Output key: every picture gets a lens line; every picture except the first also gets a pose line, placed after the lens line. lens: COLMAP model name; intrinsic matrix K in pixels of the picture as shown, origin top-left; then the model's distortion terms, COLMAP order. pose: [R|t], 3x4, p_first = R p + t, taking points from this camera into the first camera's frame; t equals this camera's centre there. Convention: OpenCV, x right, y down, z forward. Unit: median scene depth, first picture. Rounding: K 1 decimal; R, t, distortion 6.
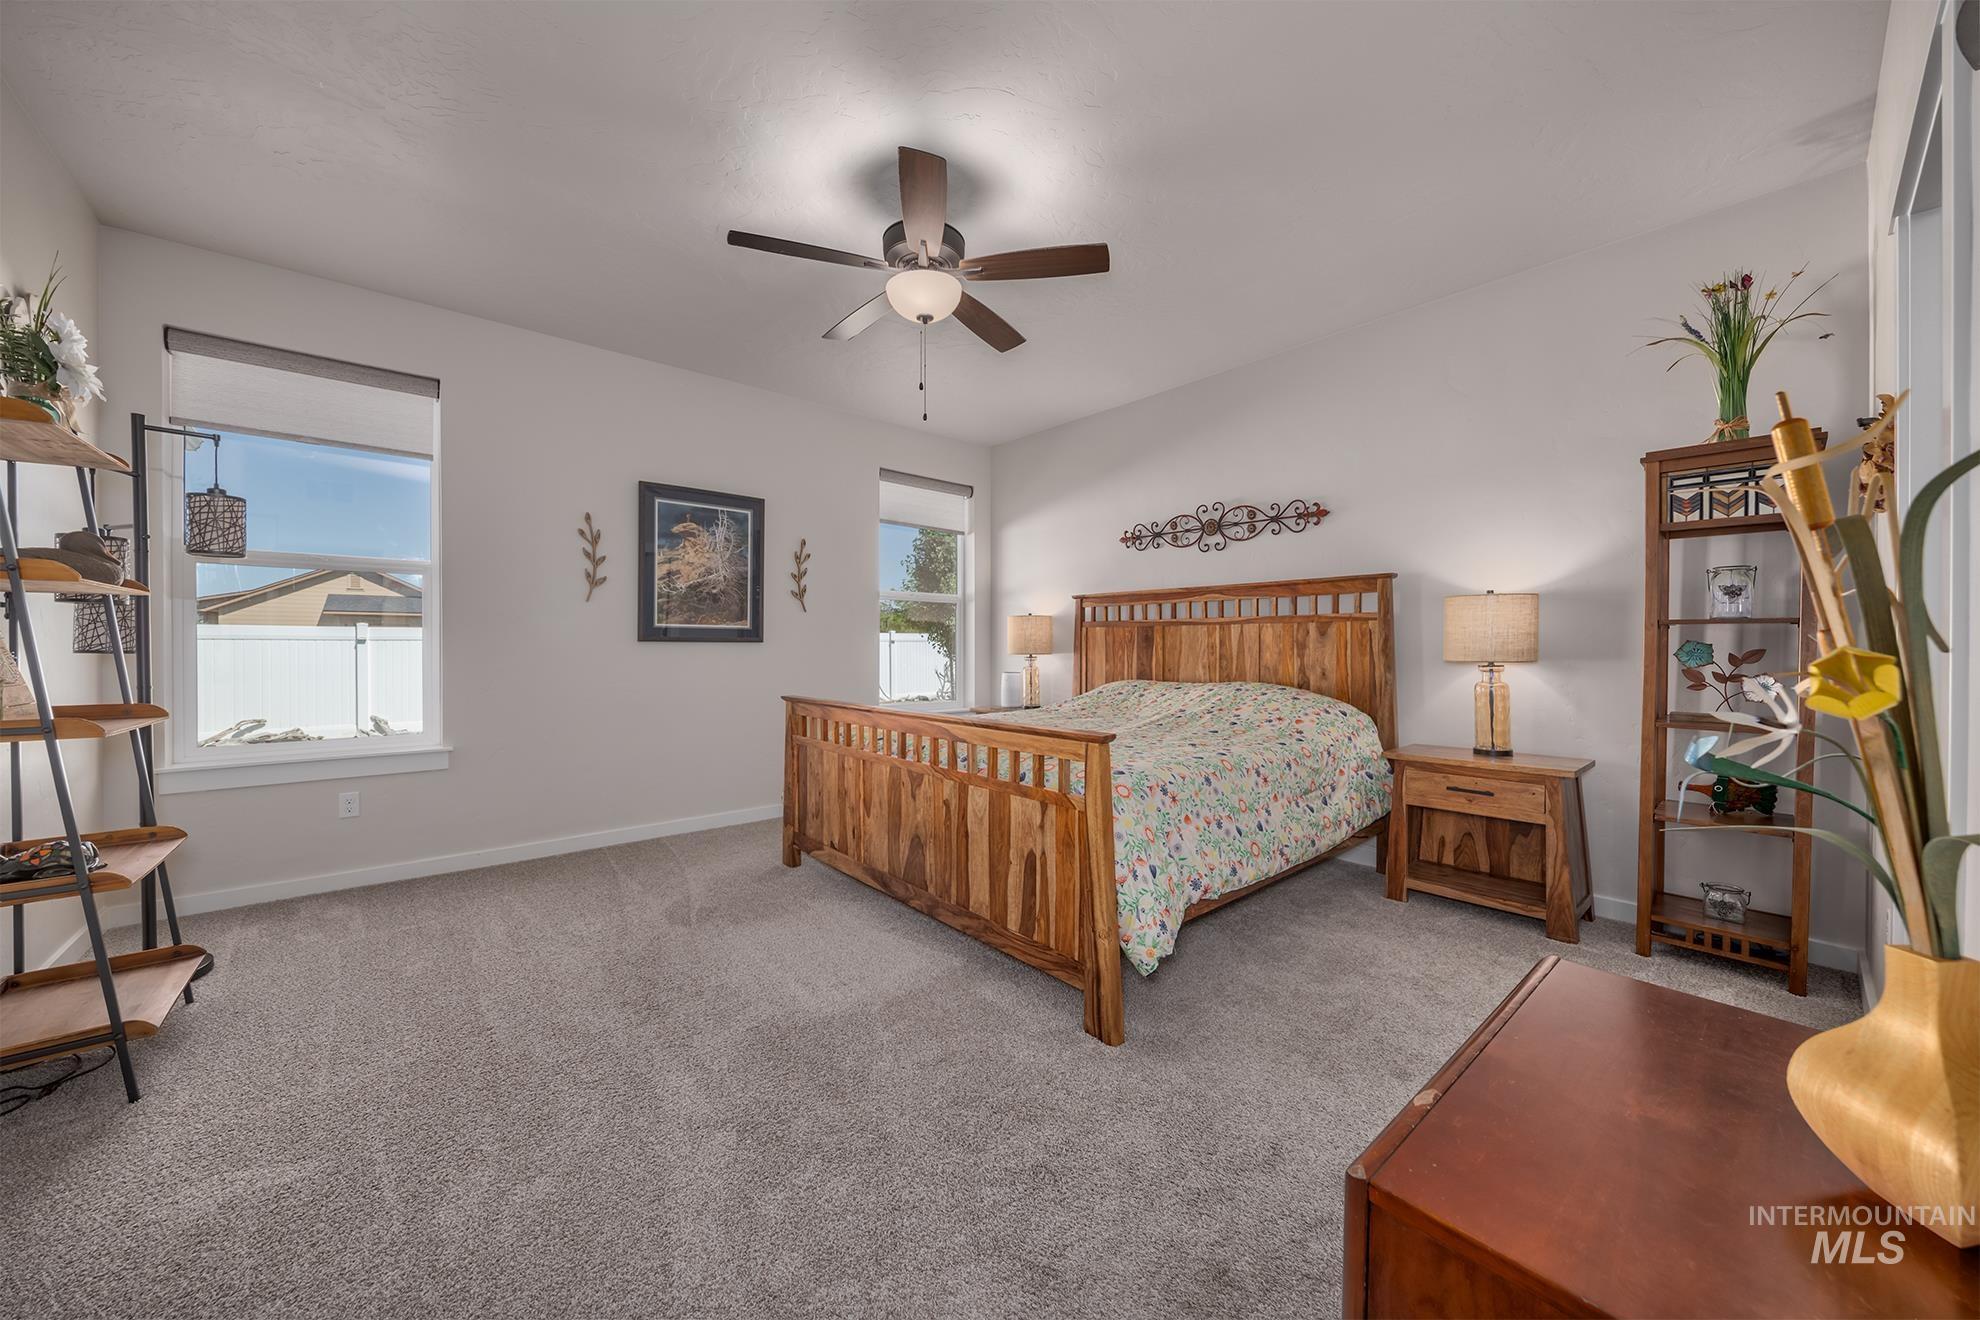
lens RADIAL K [[701.8, 0, 991.1], [0, 701.8, 654.4], [0, 0, 1]] dist [-0.000902, -0.000032]
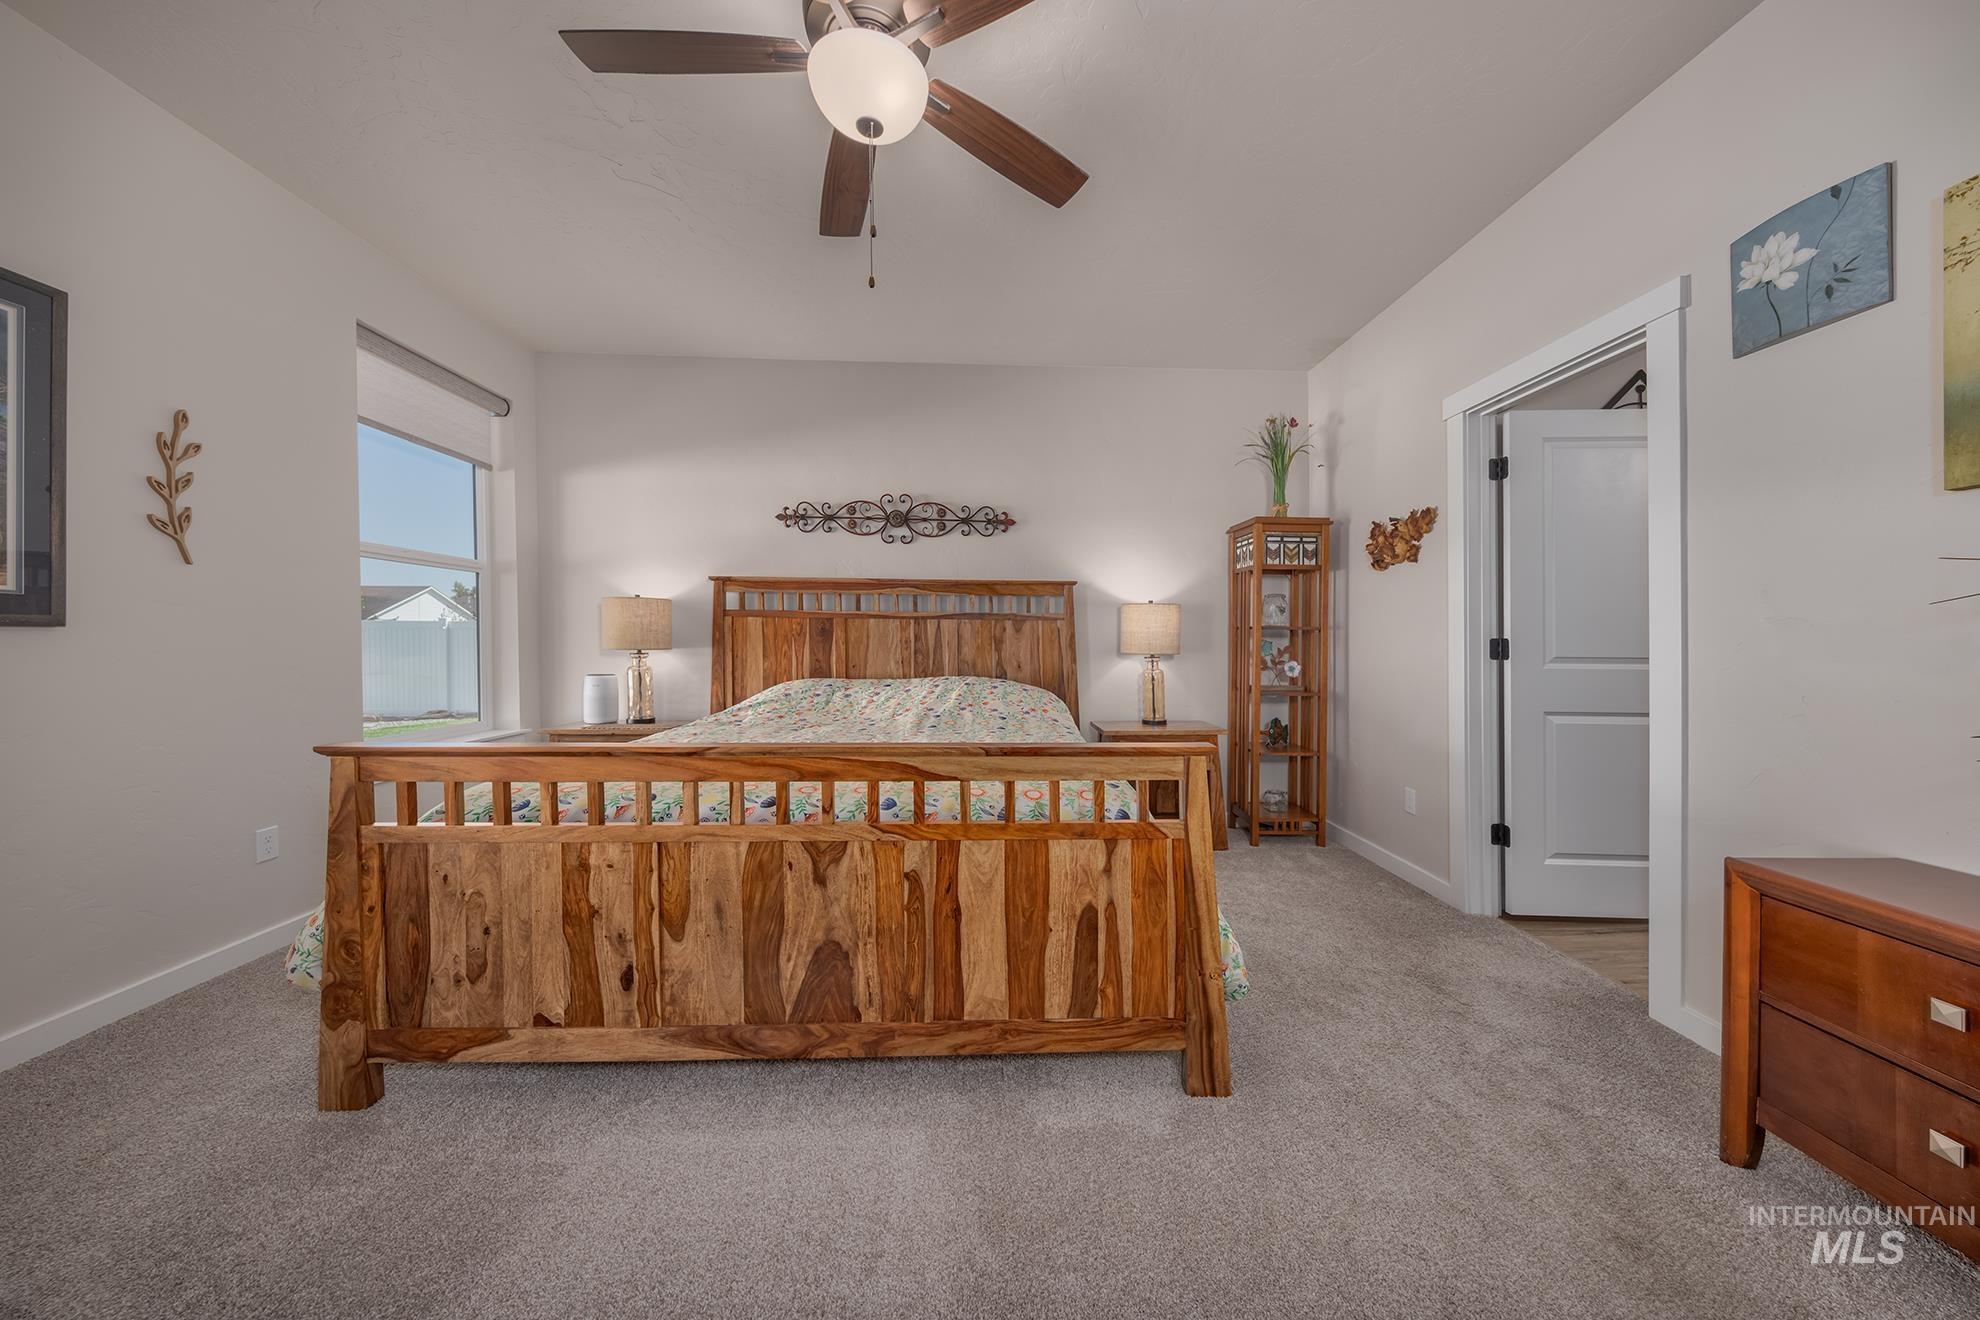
lens RADIAL K [[636.6, 0, 1032.1], [0, 636.6, 648.9], [0, 0, 1]] dist [-0.001717, -0.000313]
pose [[0.619552, -0.005204, 0.784938, -0.323431], [0.002519, 0.999986, 0.004641, -0.004880], [-0.784951, -0.000897, 0.619557, 0.370447]]
